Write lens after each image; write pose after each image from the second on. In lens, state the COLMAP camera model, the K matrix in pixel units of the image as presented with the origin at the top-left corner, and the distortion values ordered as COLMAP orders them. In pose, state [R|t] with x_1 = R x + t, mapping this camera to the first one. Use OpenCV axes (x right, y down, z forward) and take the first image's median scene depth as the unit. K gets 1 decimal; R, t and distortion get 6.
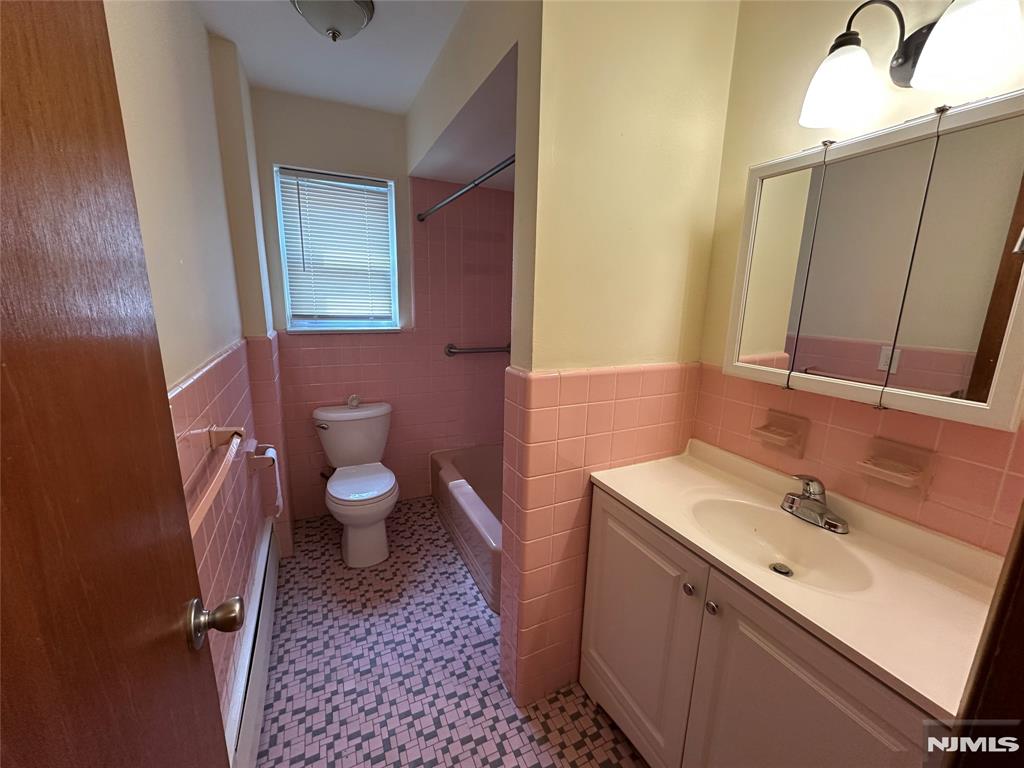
lens RADIAL K [[405.8, 0, 512.7], [0, 405.8, 381.4], [0, 0, 1]] dist [0.001315, 0.000443]
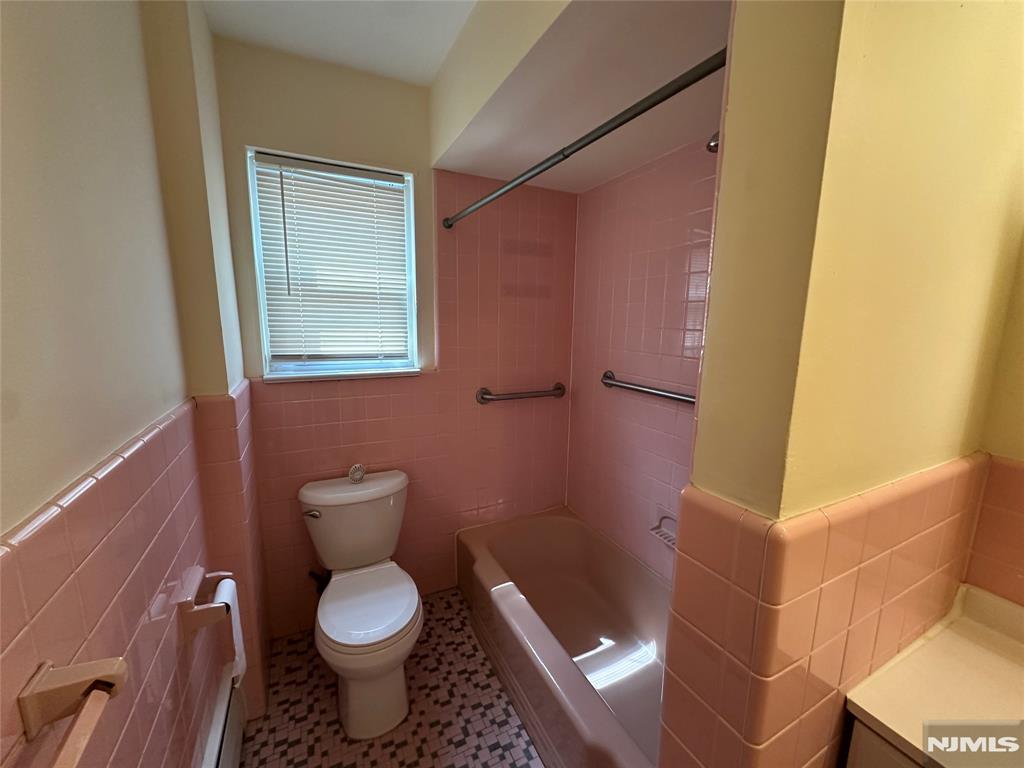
lens RADIAL K [[405.8, 0, 513.0], [0, 405.8, 382.1], [0, 0, 1]] dist [0.001315, 0.000443]
pose [[0.999855, -0.010545, 0.013345, -0.129744], [0.011129, 0.998950, -0.044431, -0.082358], [-0.012863, 0.044573, 0.998923, 0.286584]]
